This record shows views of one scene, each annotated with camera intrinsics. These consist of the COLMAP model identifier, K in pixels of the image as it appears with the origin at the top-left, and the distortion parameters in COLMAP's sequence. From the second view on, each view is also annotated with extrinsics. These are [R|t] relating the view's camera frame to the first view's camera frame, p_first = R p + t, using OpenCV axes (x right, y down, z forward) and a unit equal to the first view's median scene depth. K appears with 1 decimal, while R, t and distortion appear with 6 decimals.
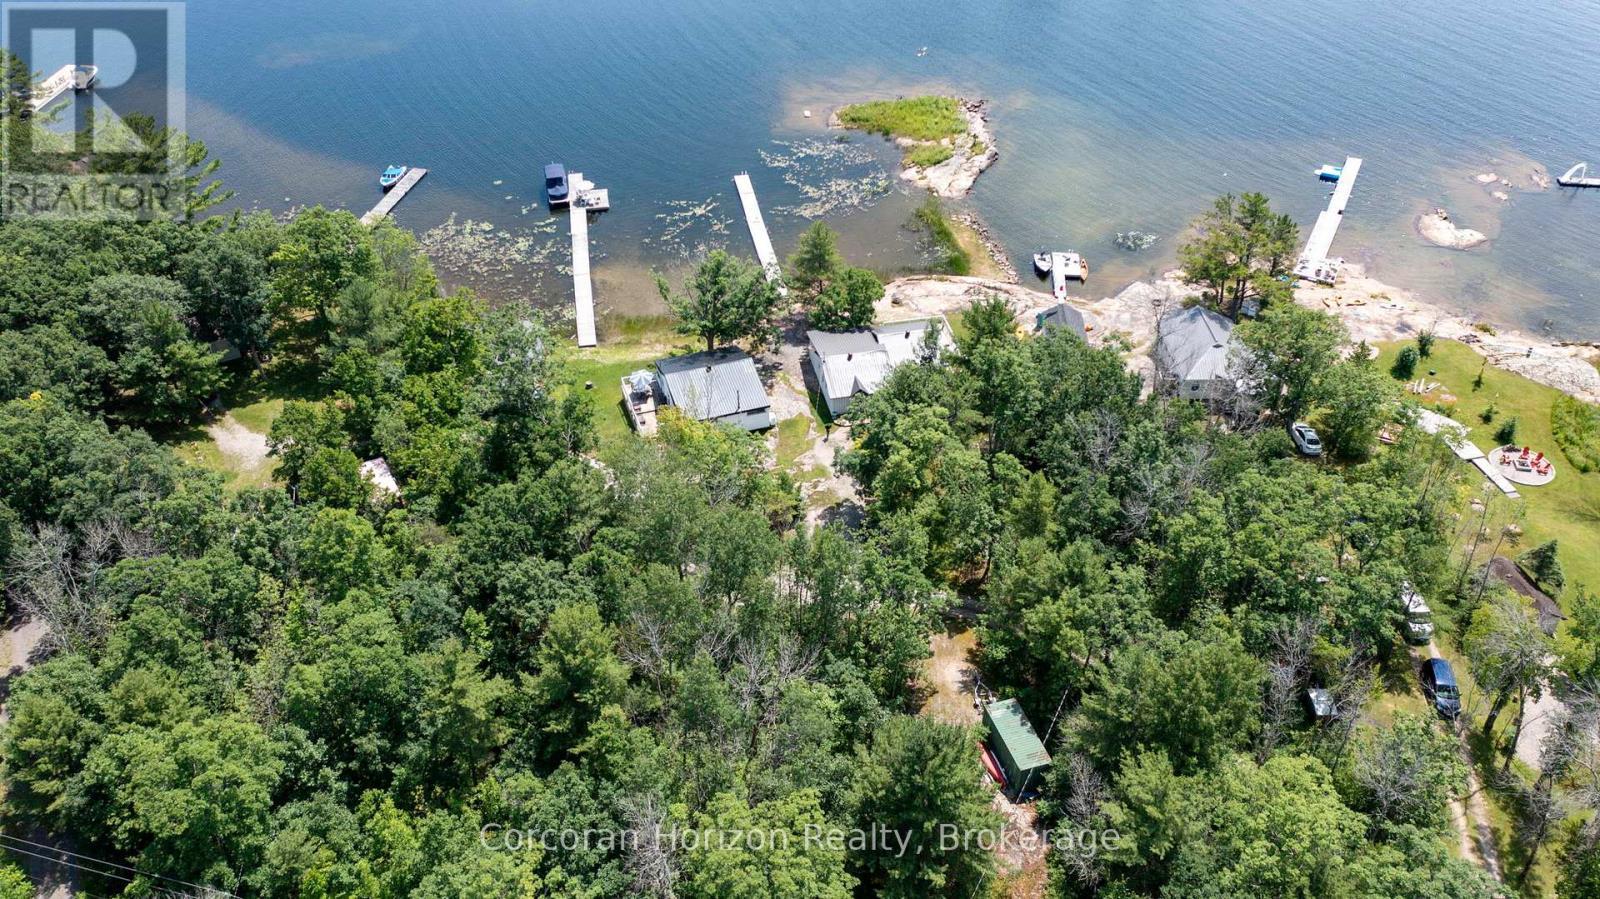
lens RADIAL K [[1288.6, 0, 800.0], [0, 1288.6, 449.5], [0, 0, 1]] dist [0.005905, -0.002611]
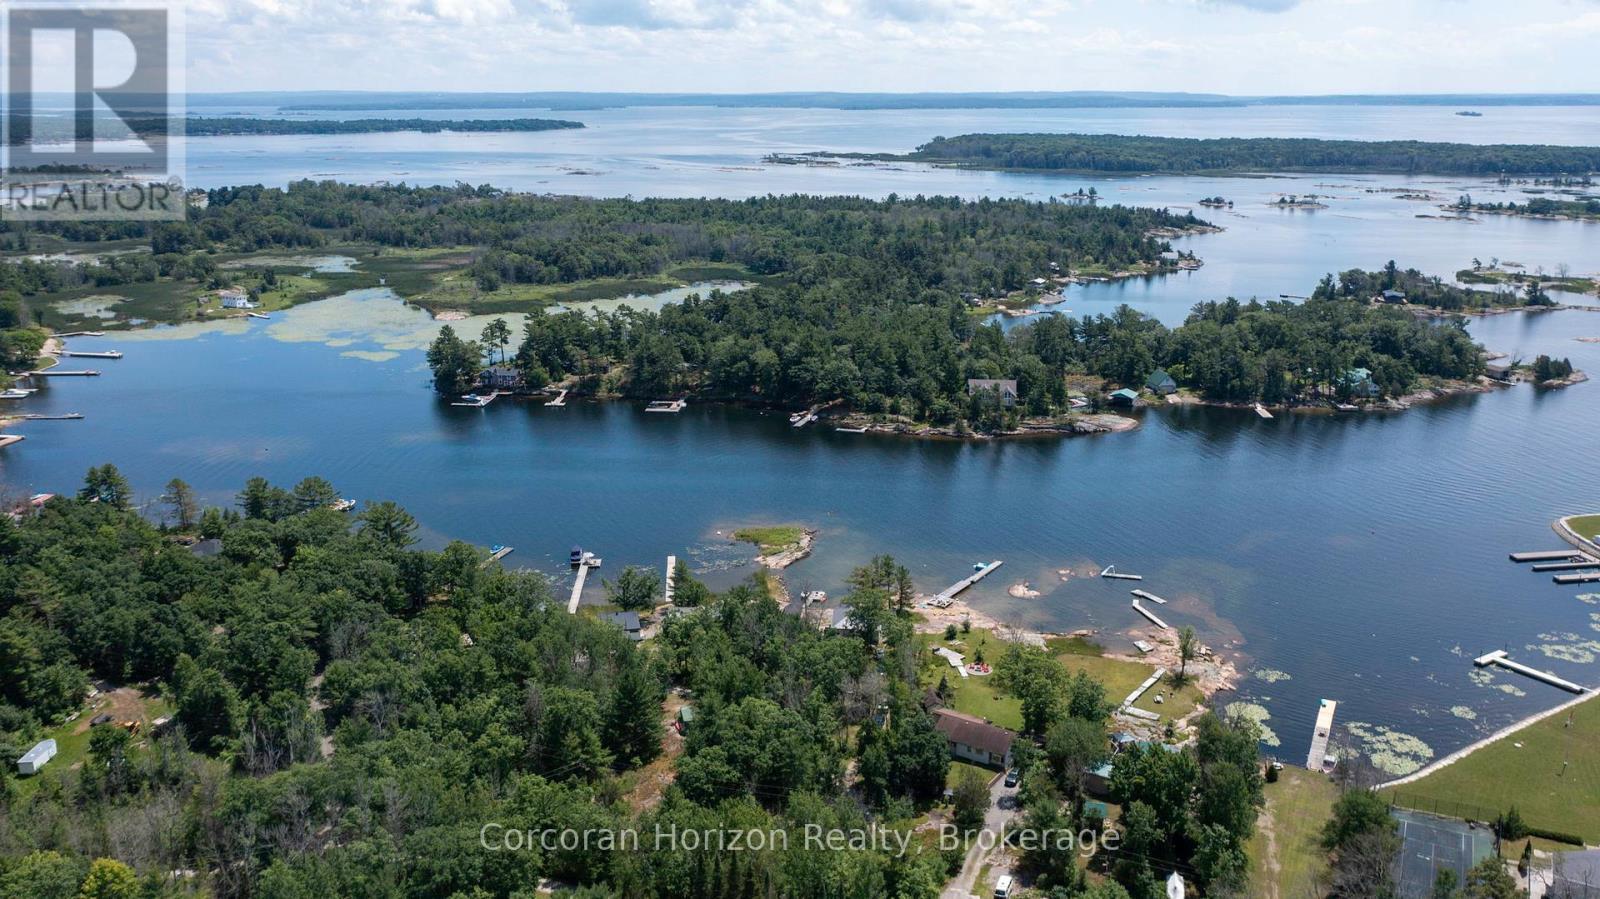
lens RADIAL K [[1288.6, 0, 800.0], [0, 1288.6, 449.5], [0, 0, 1]] dist [0.005905, -0.002611]
pose [[0.994926, 0.026170, -0.097145, 0.350201], [-0.062299, 0.918439, -0.390626, 0.407685], [0.078999, 0.394696, 0.915410, -0.869636]]
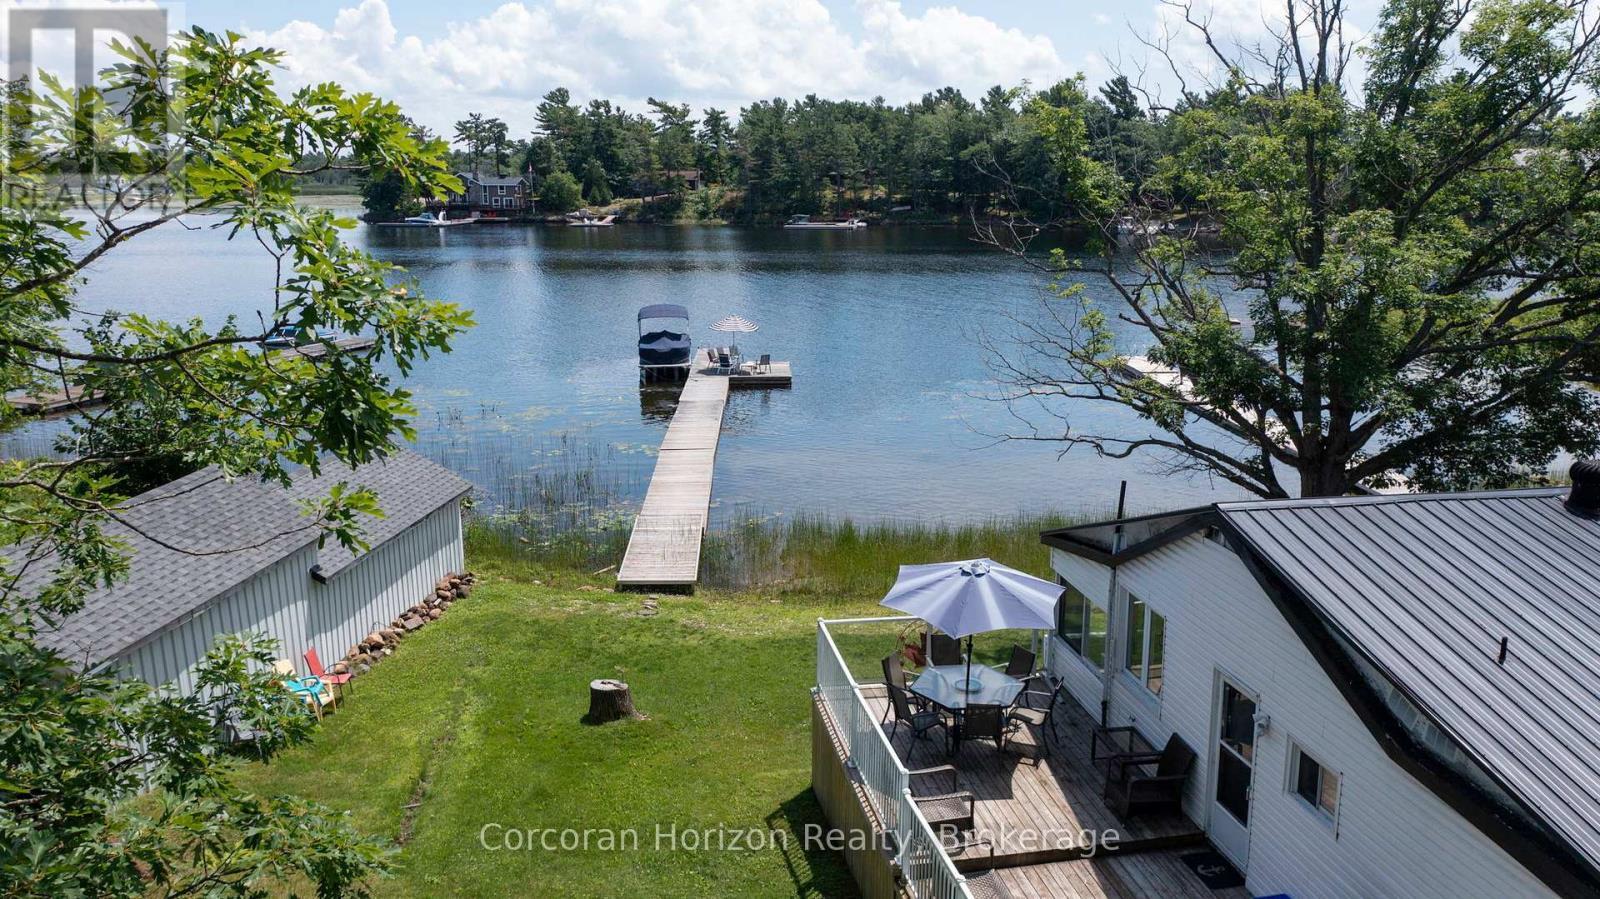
lens RADIAL K [[1288.6, 0, 800.0], [0, 1288.6, 449.5], [0, 0, 1]] dist [0.005905, -0.002611]
pose [[0.990859, 0.026664, -0.132242, -0.098072], [-0.082077, 0.897117, -0.434102, -0.007171], [0.107062, 0.440988, 0.891105, 0.690201]]
